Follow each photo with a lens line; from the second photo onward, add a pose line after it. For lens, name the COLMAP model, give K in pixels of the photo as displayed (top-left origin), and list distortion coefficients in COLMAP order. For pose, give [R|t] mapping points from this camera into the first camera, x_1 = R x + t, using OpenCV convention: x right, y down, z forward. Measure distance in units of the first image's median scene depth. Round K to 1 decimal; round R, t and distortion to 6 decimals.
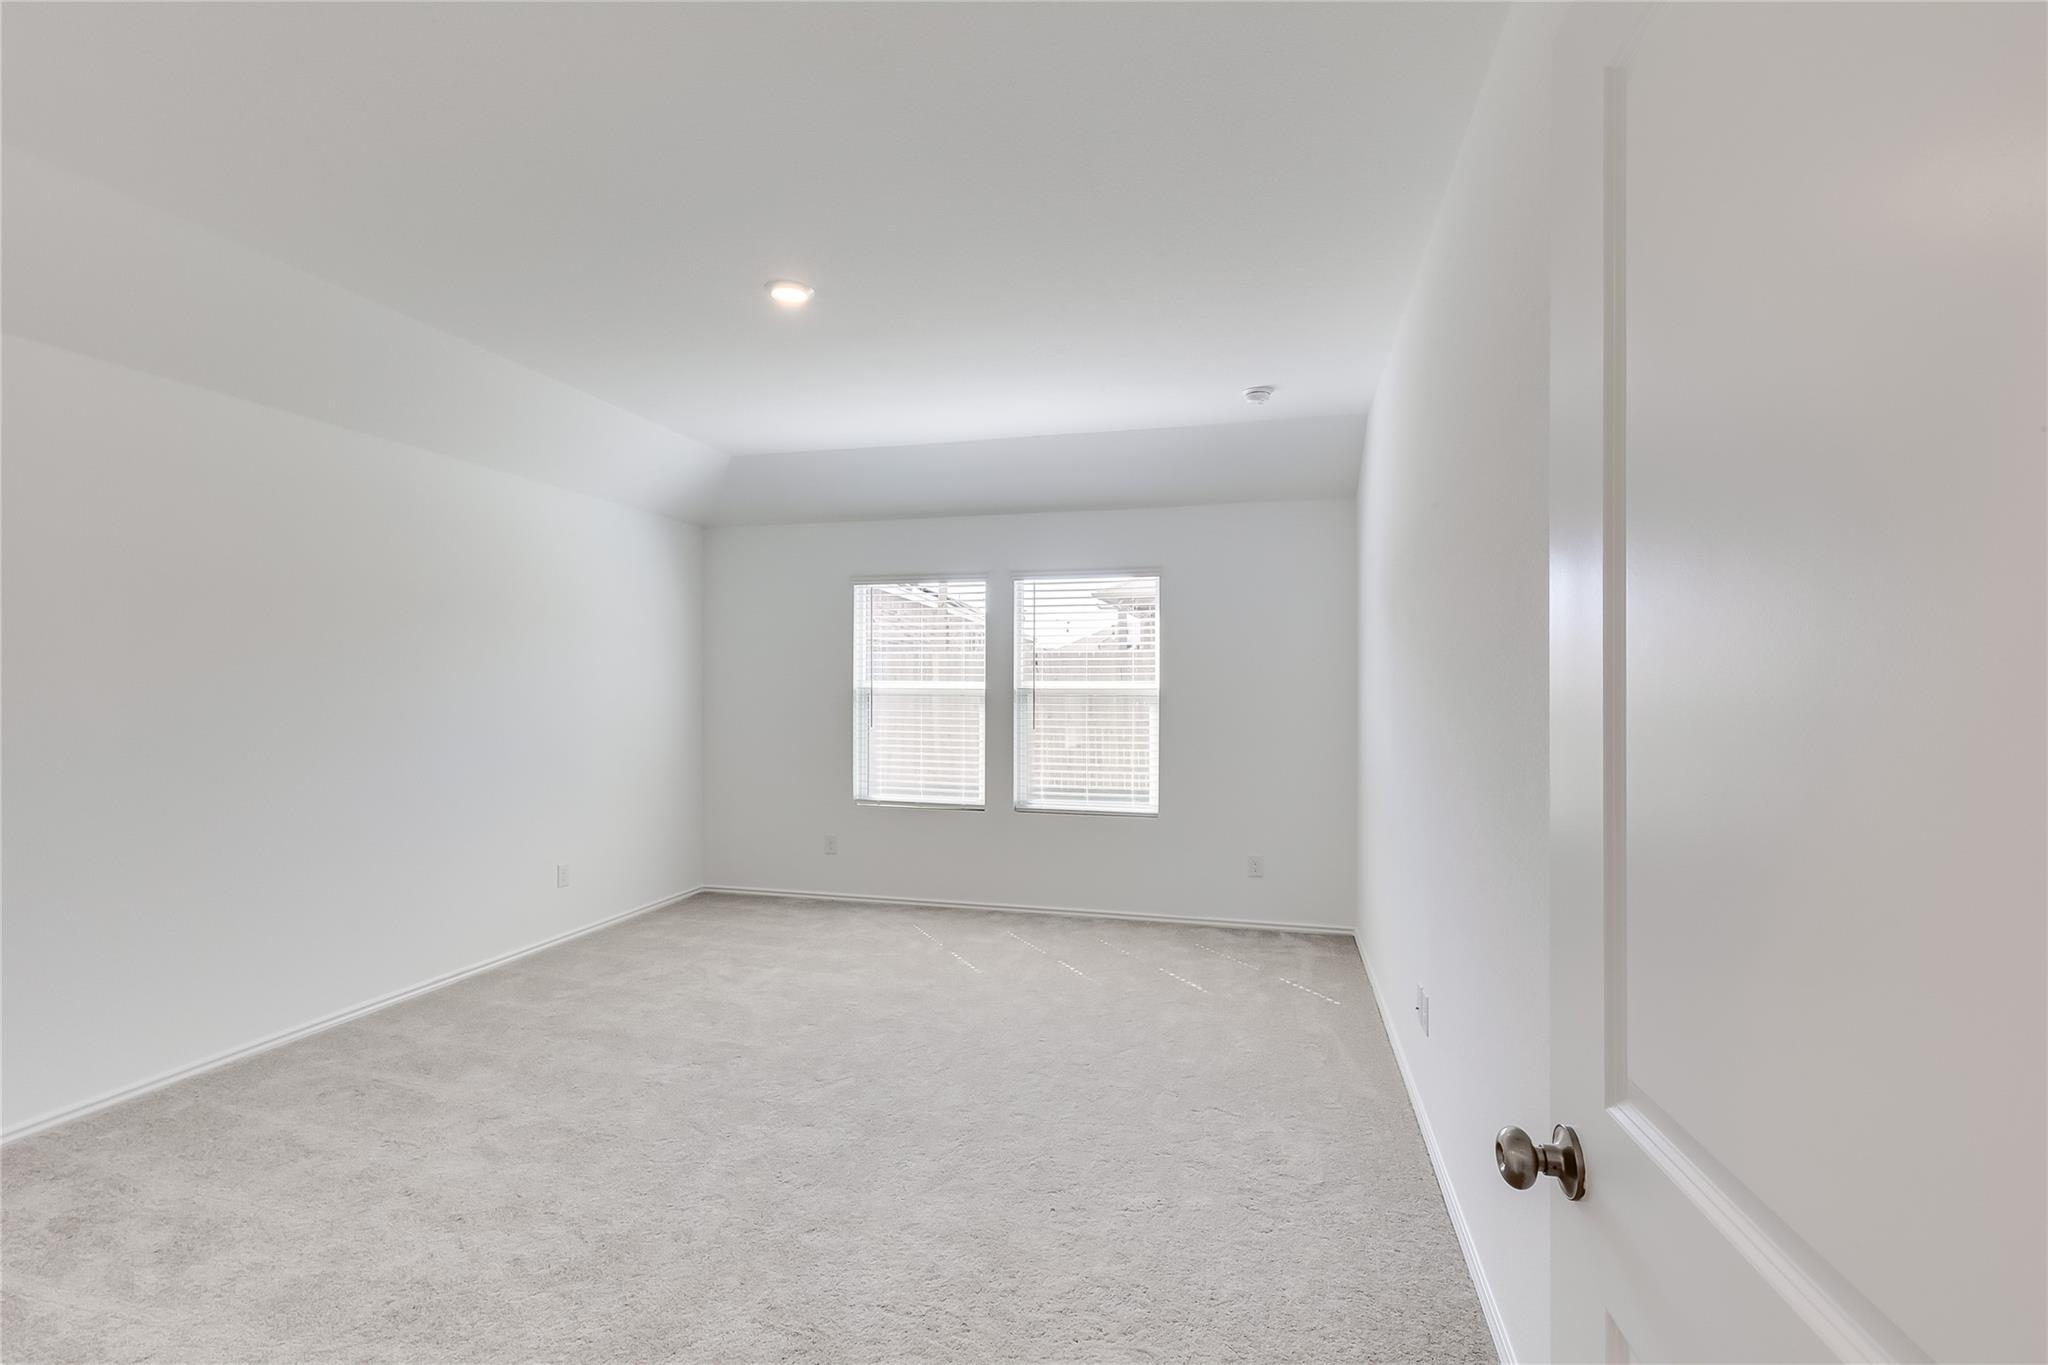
lens RADIAL K [[964.0, 0, 1030.5], [0, 964.0, 684.4], [0, 0, 1]] dist [-0.000999, -0.000639]
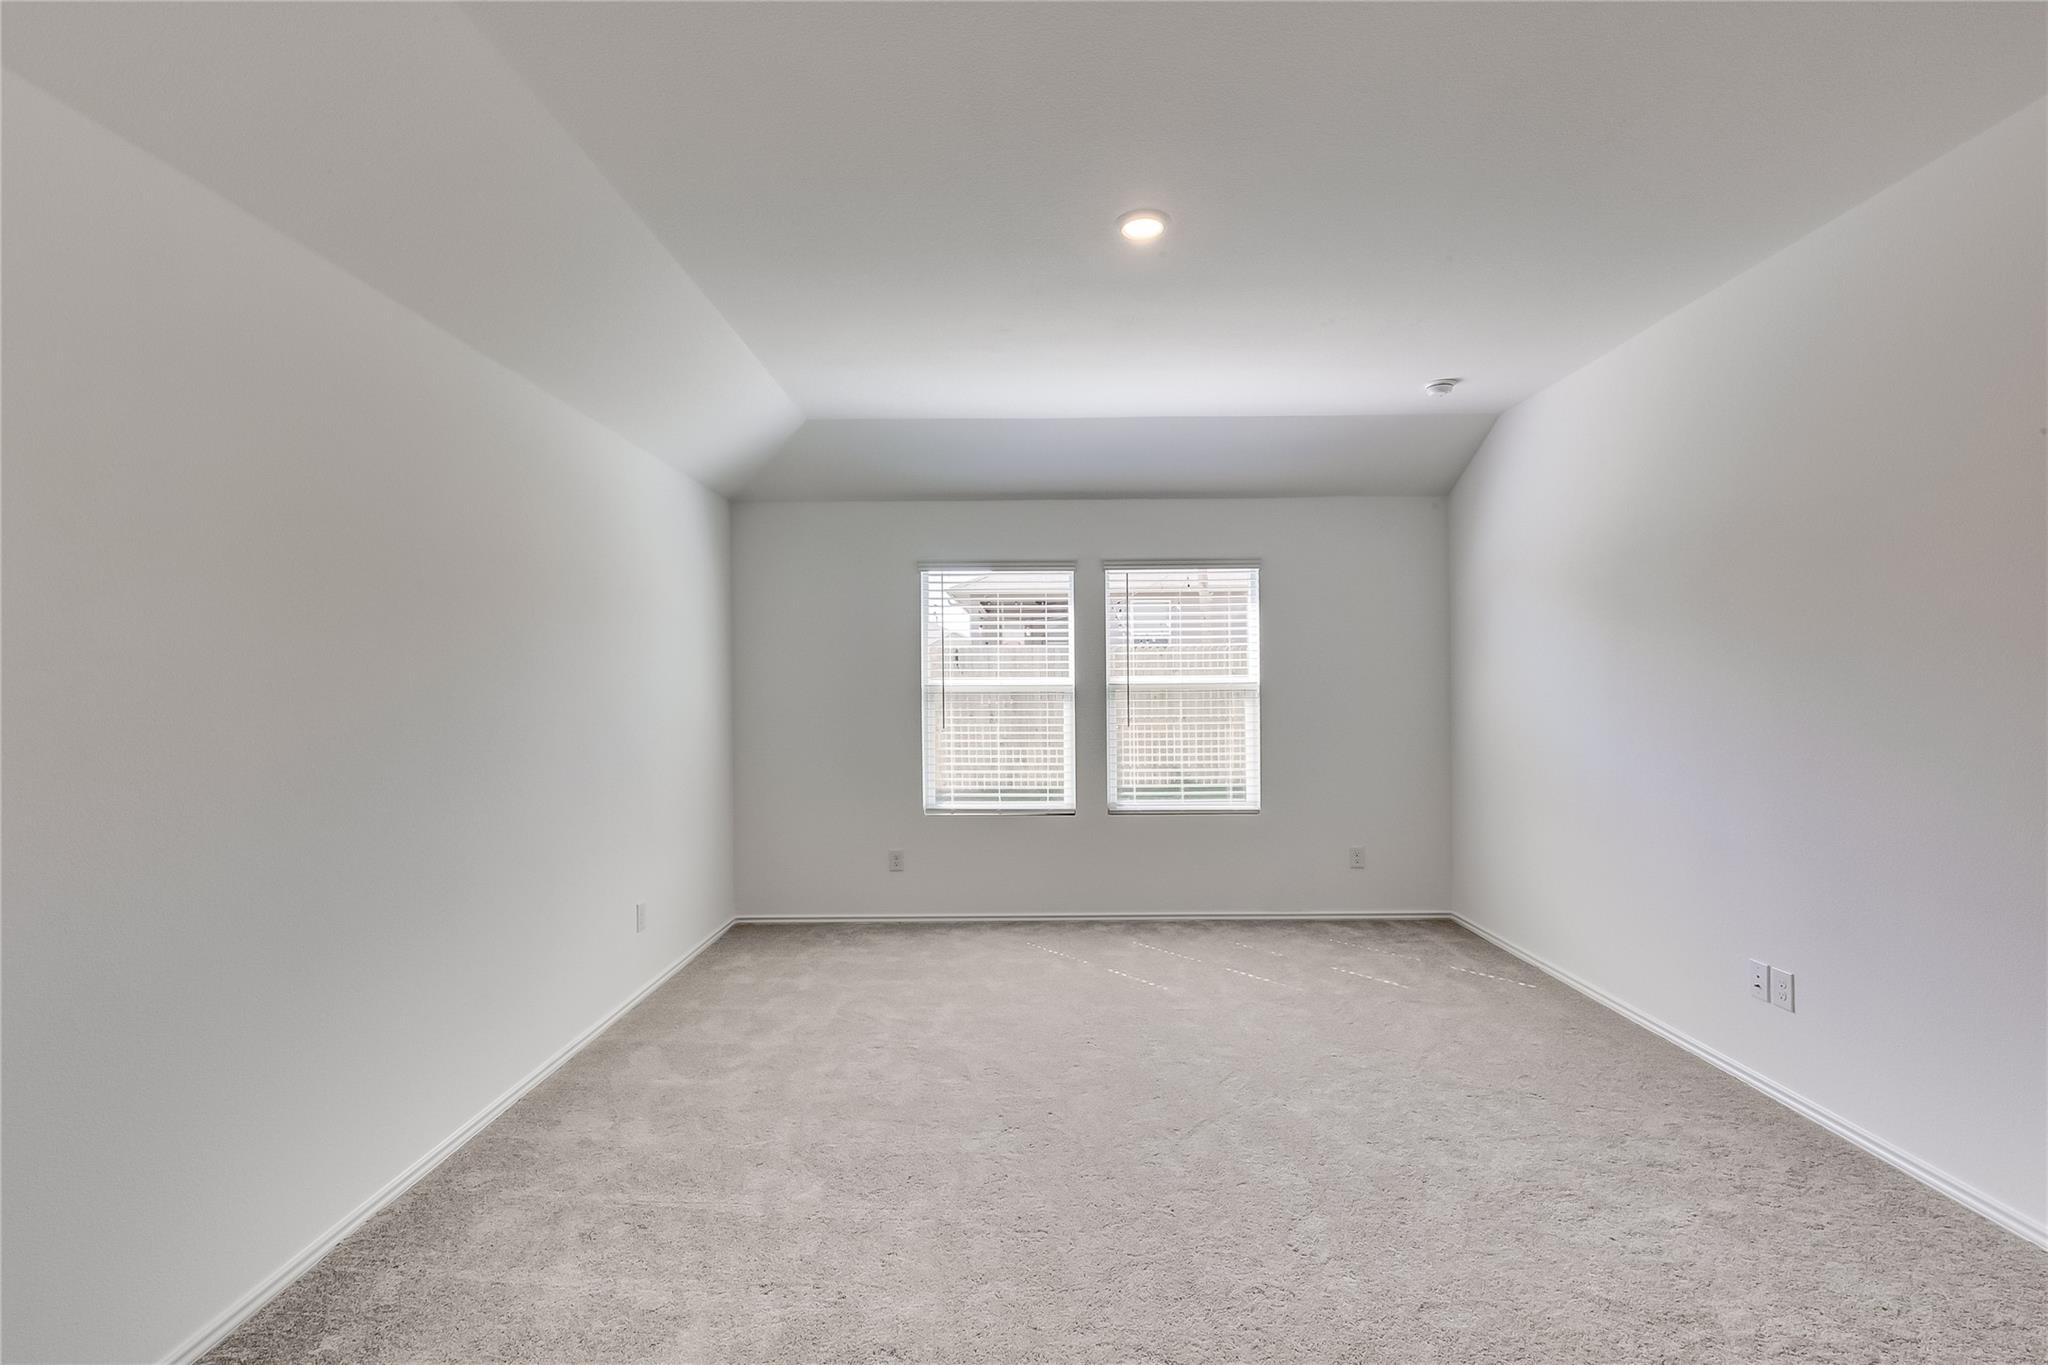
lens RADIAL K [[964.0, 0, 1019.2], [0, 964.0, 684.9], [0, 0, 1]] dist [-0.000999, -0.000639]
pose [[0.966515, -0.011614, 0.256346, -0.353657], [0.010797, 0.999931, 0.004598, -0.000331], [-0.256381, -0.001676, 0.966574, 0.114083]]
